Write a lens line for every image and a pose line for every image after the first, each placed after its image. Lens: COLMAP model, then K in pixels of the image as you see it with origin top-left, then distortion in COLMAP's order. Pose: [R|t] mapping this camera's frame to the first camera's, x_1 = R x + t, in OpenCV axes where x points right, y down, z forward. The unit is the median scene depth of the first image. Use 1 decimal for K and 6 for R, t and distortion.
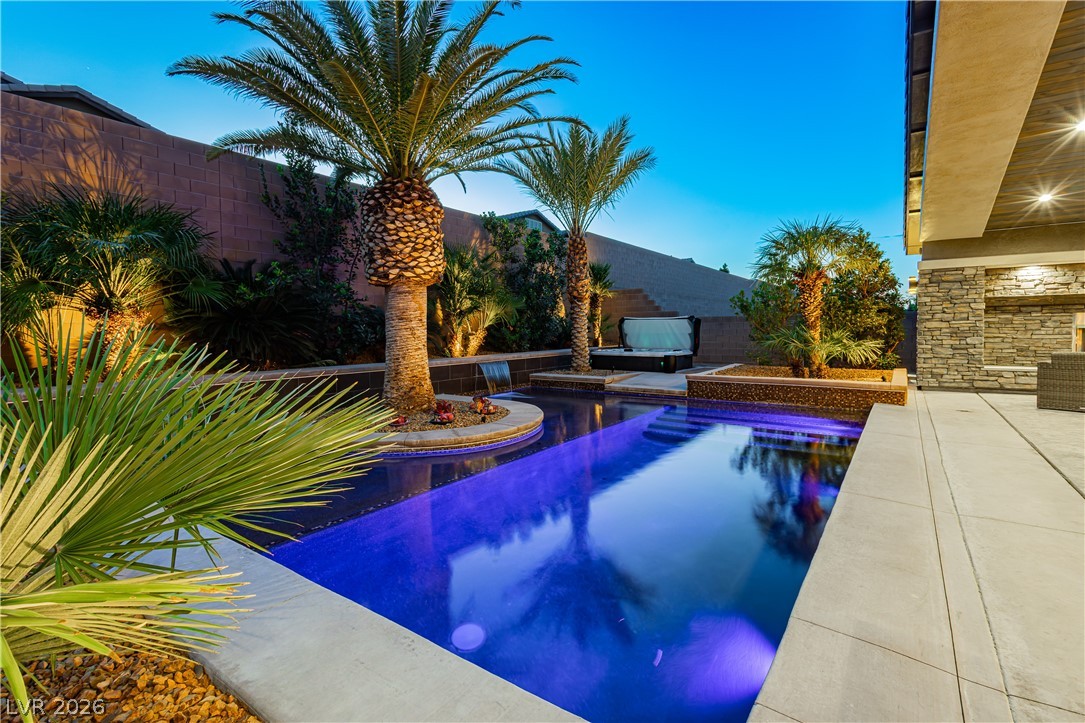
lens RADIAL K [[510.0, 0, 548.3], [0, 510.0, 350.5], [0, 0, 1]] dist [0.008638, -0.001416]
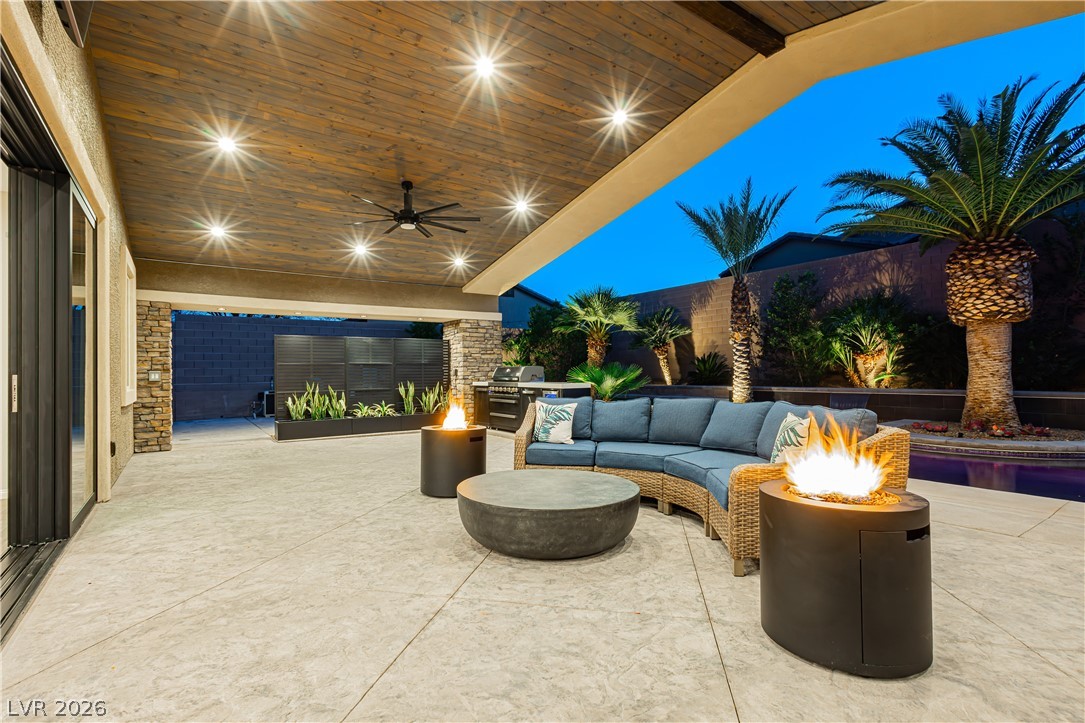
lens RADIAL K [[510.0, 0, 550.4], [0, 510.0, 367.4], [0, 0, 1]] dist [0.008638, -0.001416]
pose [[-0.323374, 0.009111, -0.946227, 1.066116], [-0.019246, 0.999683, 0.016204, -0.021423], [0.946075, 0.023451, -0.323097, 0.366825]]
